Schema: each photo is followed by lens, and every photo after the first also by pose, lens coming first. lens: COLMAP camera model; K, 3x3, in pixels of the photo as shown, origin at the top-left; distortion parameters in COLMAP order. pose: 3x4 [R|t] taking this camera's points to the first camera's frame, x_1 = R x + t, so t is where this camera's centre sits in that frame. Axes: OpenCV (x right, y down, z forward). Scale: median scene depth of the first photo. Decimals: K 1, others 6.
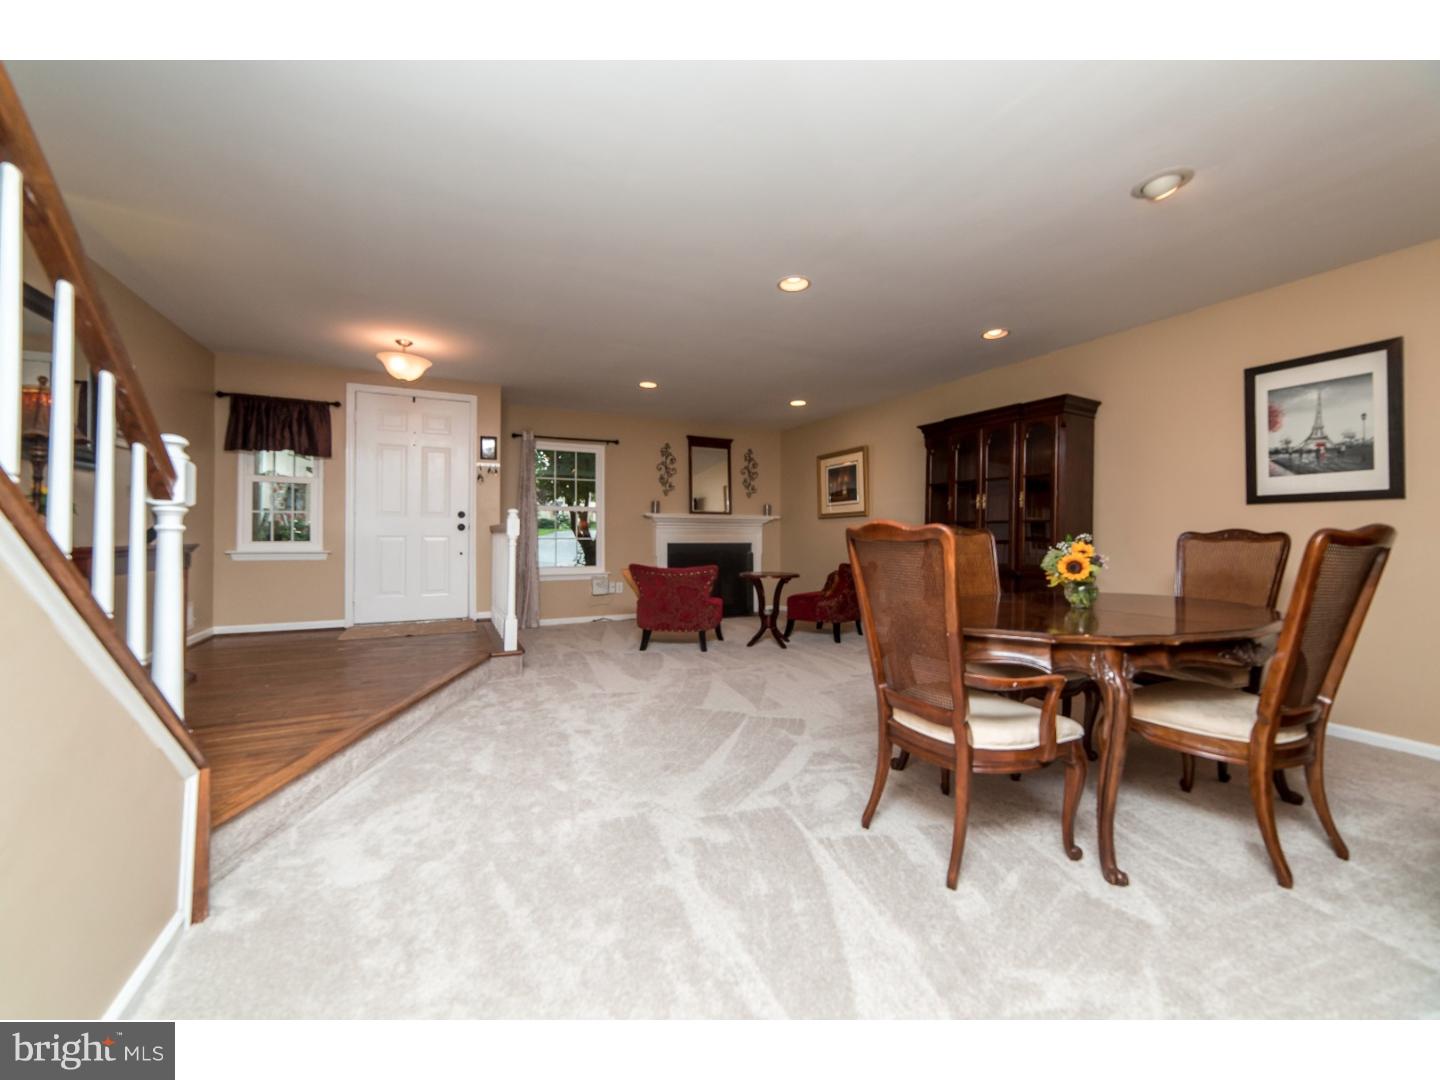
lens RADIAL K [[572.2, 0, 725.4], [0, 572.2, 534.0], [0, 0, 1]] dist [-0.003194, -0.000259]
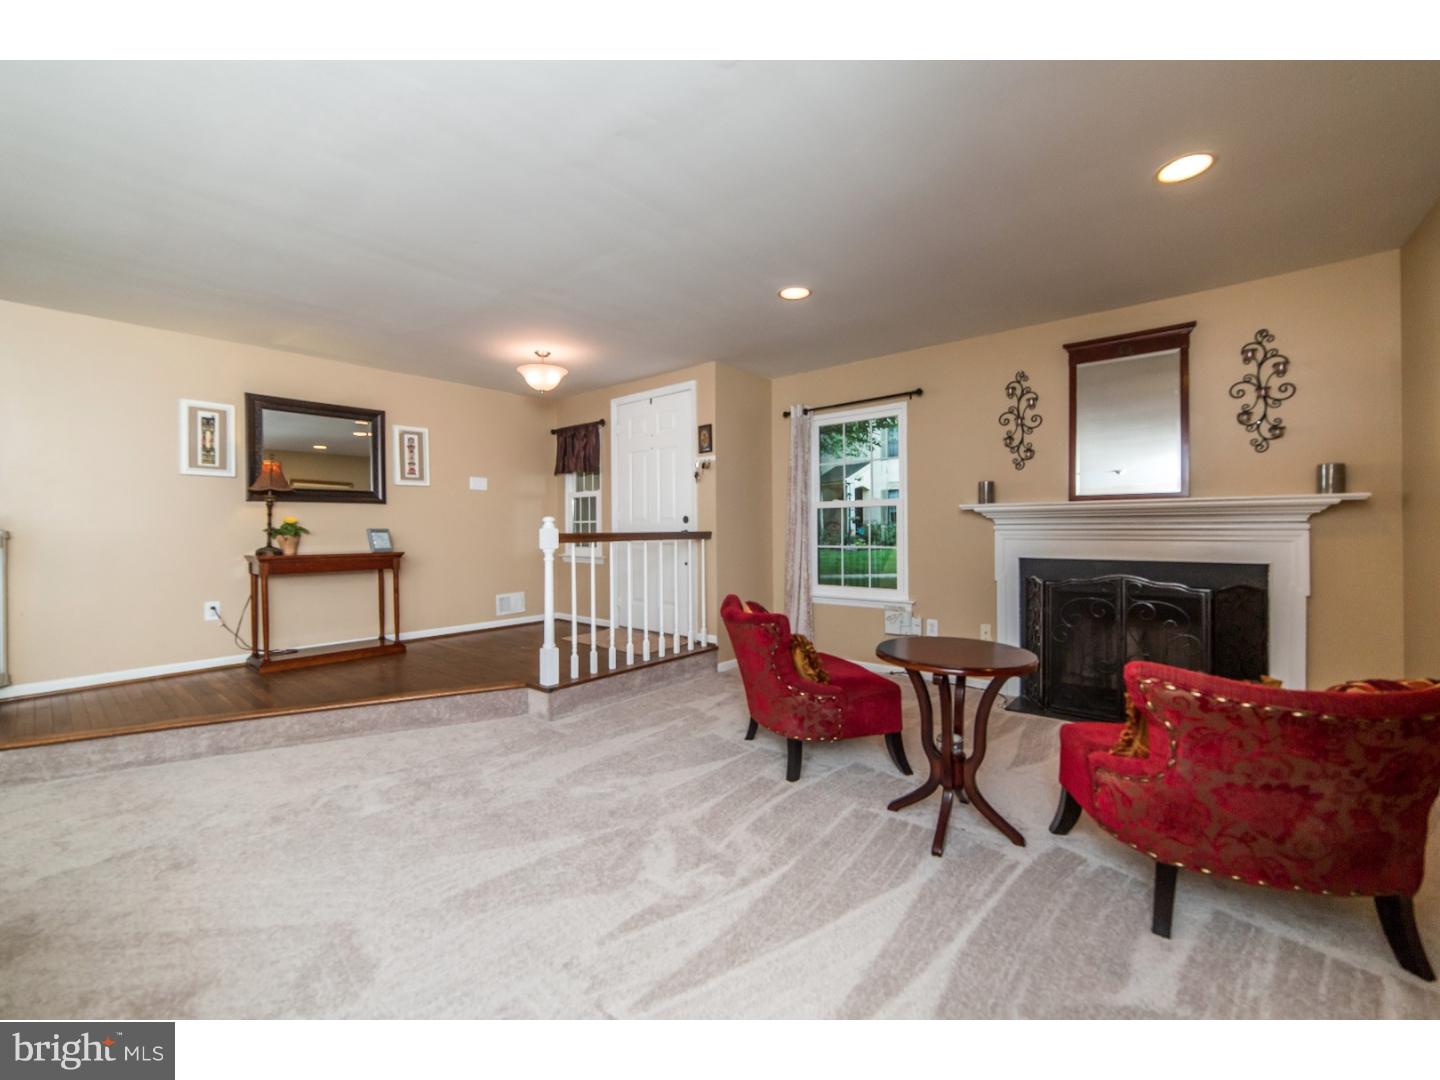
lens RADIAL K [[590.6, 0, 707.2], [0, 590.6, 539.3], [0, 0, 1]] dist [-0.010395, 0.000019]
pose [[0.371845, 0.011797, -0.928220, 0.336965], [0.010504, 0.999802, 0.016914, -0.015391], [0.928235, -0.016040, 0.371648, 0.581319]]
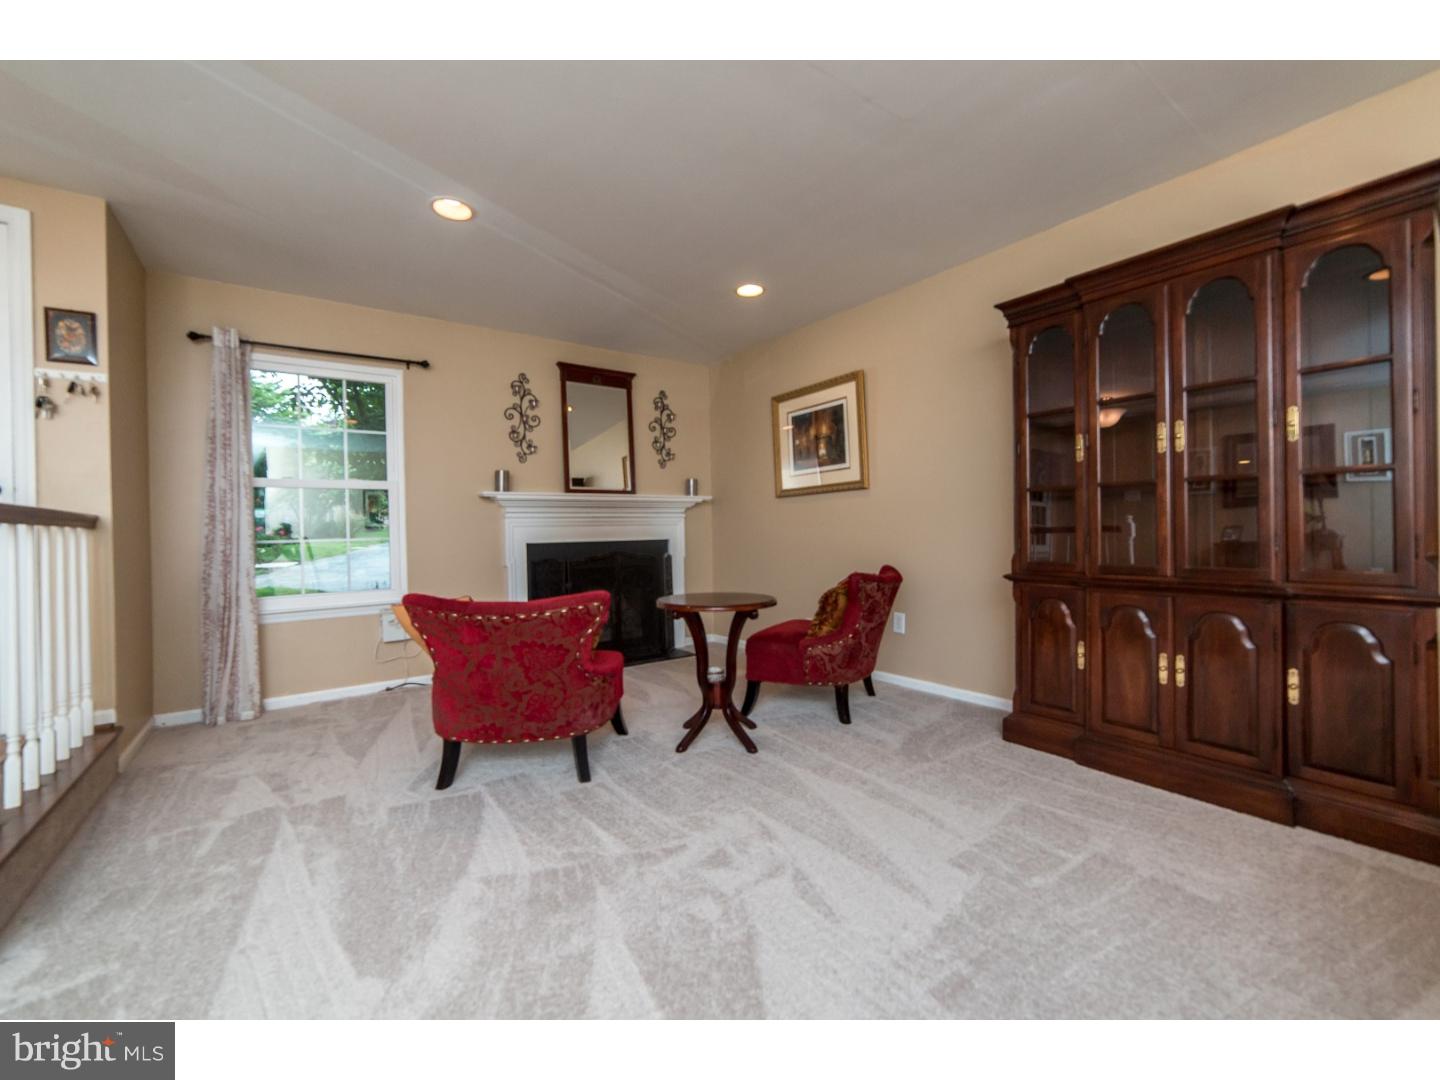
lens RADIAL K [[595.1, 0, 716.0], [0, 595.1, 534.5], [0, 0, 1]] dist [0.000613, 0.001163]
pose [[0.988842, -0.025045, 0.146846, 0.001051], [0.024089, 0.999675, 0.008288, 0.007438], [-0.147006, -0.004658, 0.989125, 0.408054]]
